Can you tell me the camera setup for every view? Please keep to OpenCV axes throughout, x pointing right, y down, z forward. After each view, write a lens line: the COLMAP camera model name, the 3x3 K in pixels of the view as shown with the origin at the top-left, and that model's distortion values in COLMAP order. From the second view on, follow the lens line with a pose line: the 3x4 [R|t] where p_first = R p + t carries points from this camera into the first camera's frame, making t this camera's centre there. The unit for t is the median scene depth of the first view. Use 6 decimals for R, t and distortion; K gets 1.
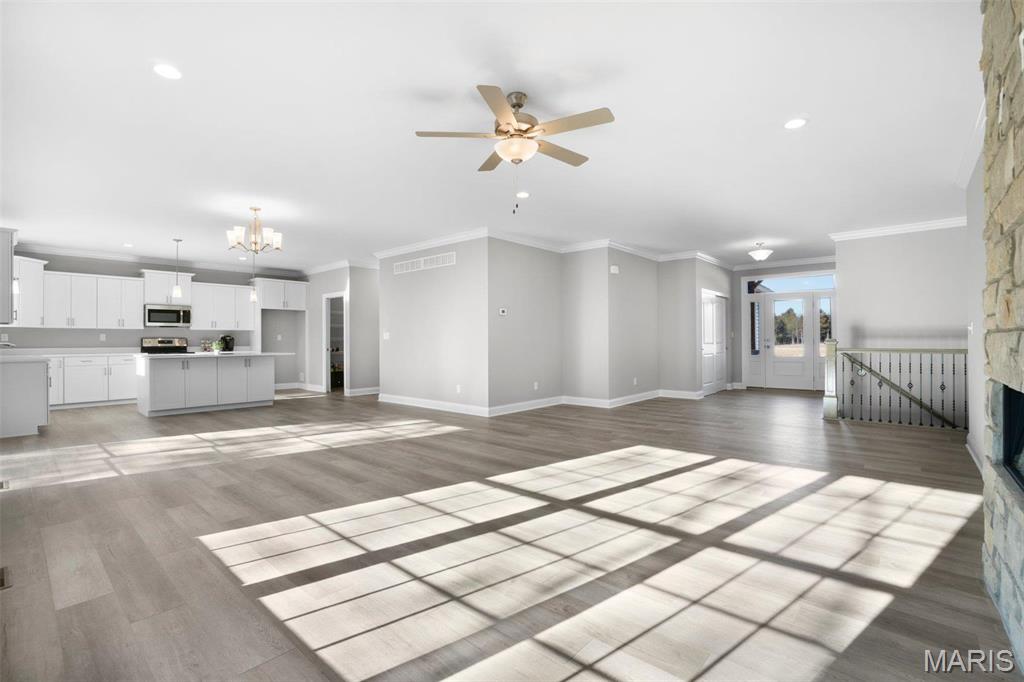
lens RADIAL K [[460.1, 0, 504.3], [0, 460.1, 340.5], [0, 0, 1]] dist [-0.065987, 0.025063]
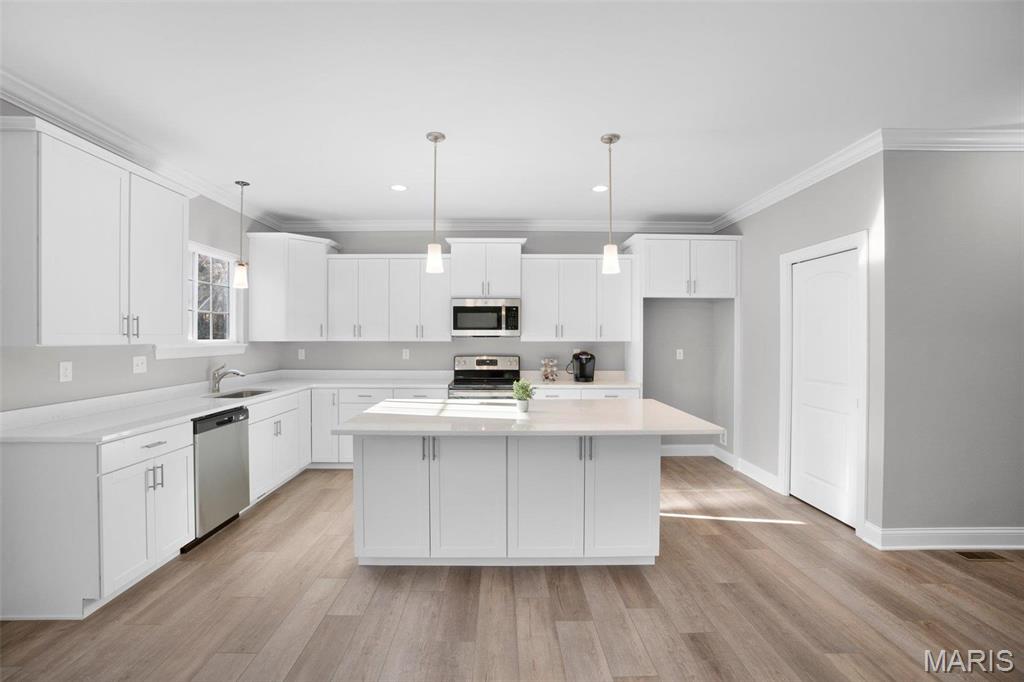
lens RADIAL K [[460.1, 0, 504.3], [0, 460.1, 340.5], [0, 0, 1]] dist [-0.065987, 0.025063]
pose [[0.670444, 0.009192, -0.741903, -0.349574], [-0.002446, 0.999945, 0.010178, -0.036588], [0.741956, -0.005009, 0.670429, 0.716527]]
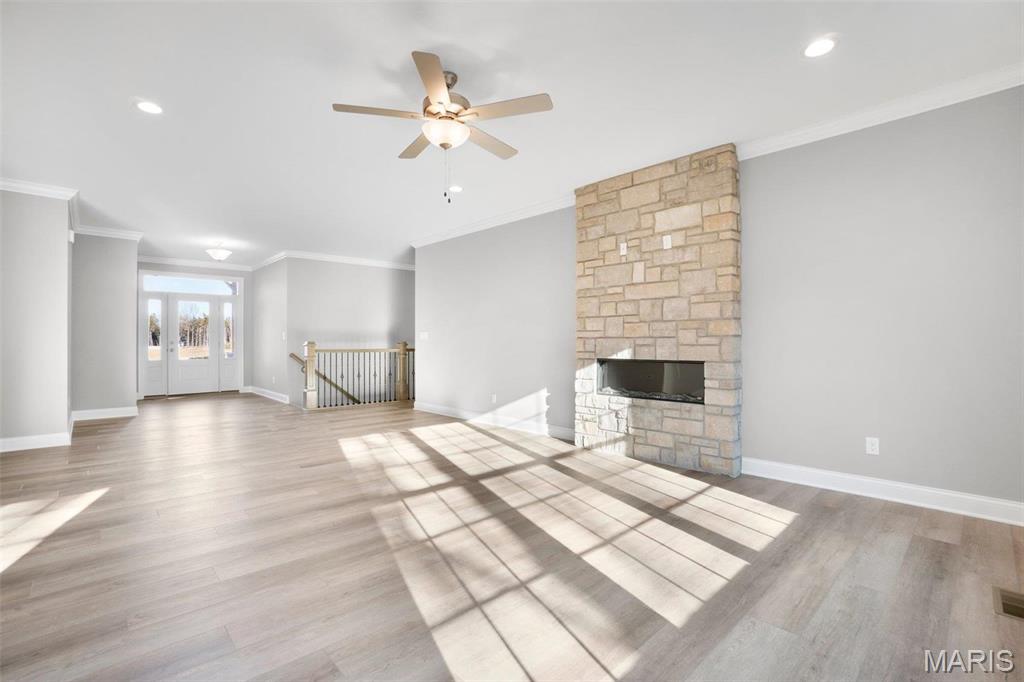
lens RADIAL K [[460.1, 0, 504.3], [0, 460.1, 340.5], [0, 0, 1]] dist [-0.065987, 0.025063]
pose [[0.086764, 0.007499, 0.996201, -0.336736], [0.000053, 0.999972, -0.007532, 0.001820], [-0.996229, 0.000706, 0.086761, 0.310900]]
